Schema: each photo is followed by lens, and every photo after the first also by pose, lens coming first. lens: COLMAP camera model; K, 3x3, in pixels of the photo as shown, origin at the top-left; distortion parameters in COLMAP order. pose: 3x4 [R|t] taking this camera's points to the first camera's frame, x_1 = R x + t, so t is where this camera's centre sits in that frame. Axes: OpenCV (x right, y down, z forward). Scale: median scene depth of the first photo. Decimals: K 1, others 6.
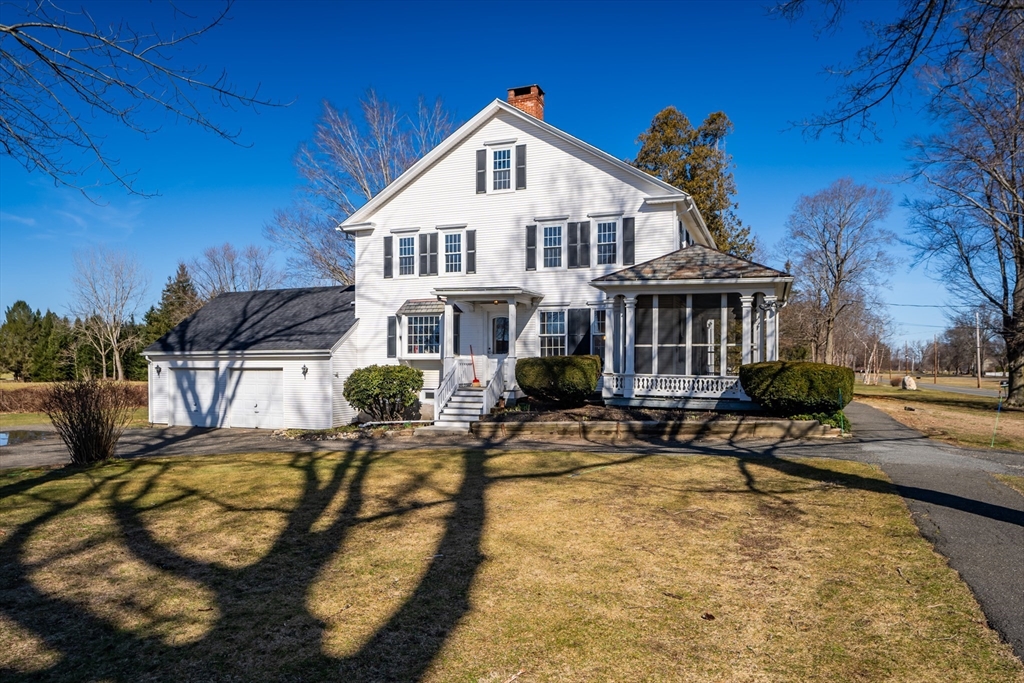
lens RADIAL K [[670.0, 0, 510.7], [0, 670.0, 369.8], [0, 0, 1]] dist [-0.001610, -0.000077]
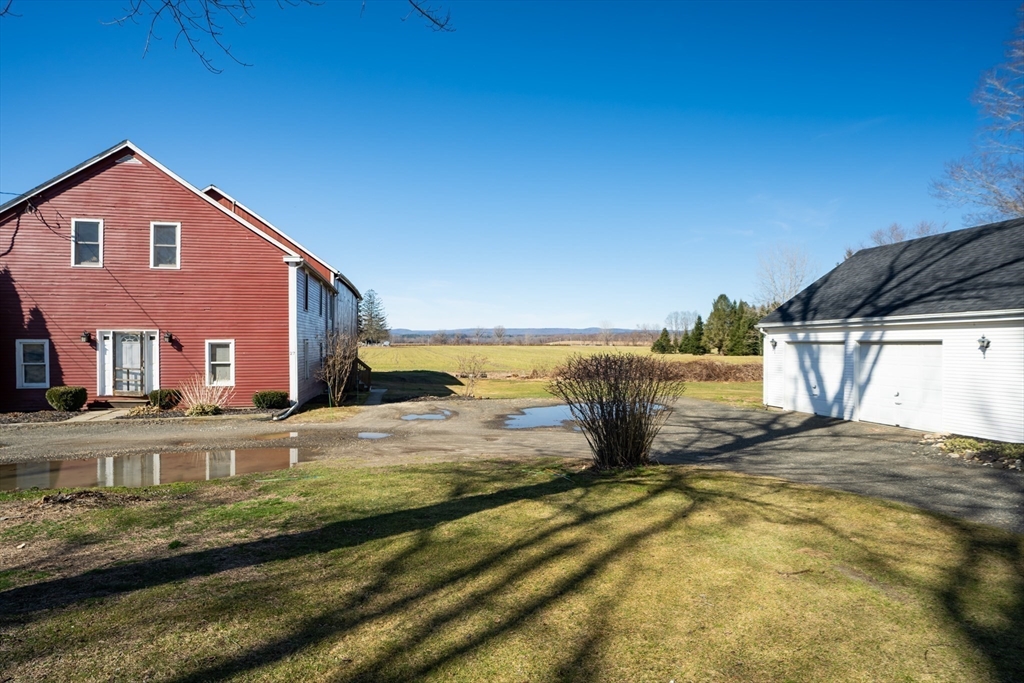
lens RADIAL K [[594.2, 0, 511.0], [0, 594.2, 353.5], [0, 0, 1]] dist [0.005056, 0.002263]
pose [[0.565789, 0.013649, -0.824437, -0.107095], [-0.003986, 0.999897, 0.013819, 0.003387], [0.824540, -0.004532, 0.565785, 0.333625]]
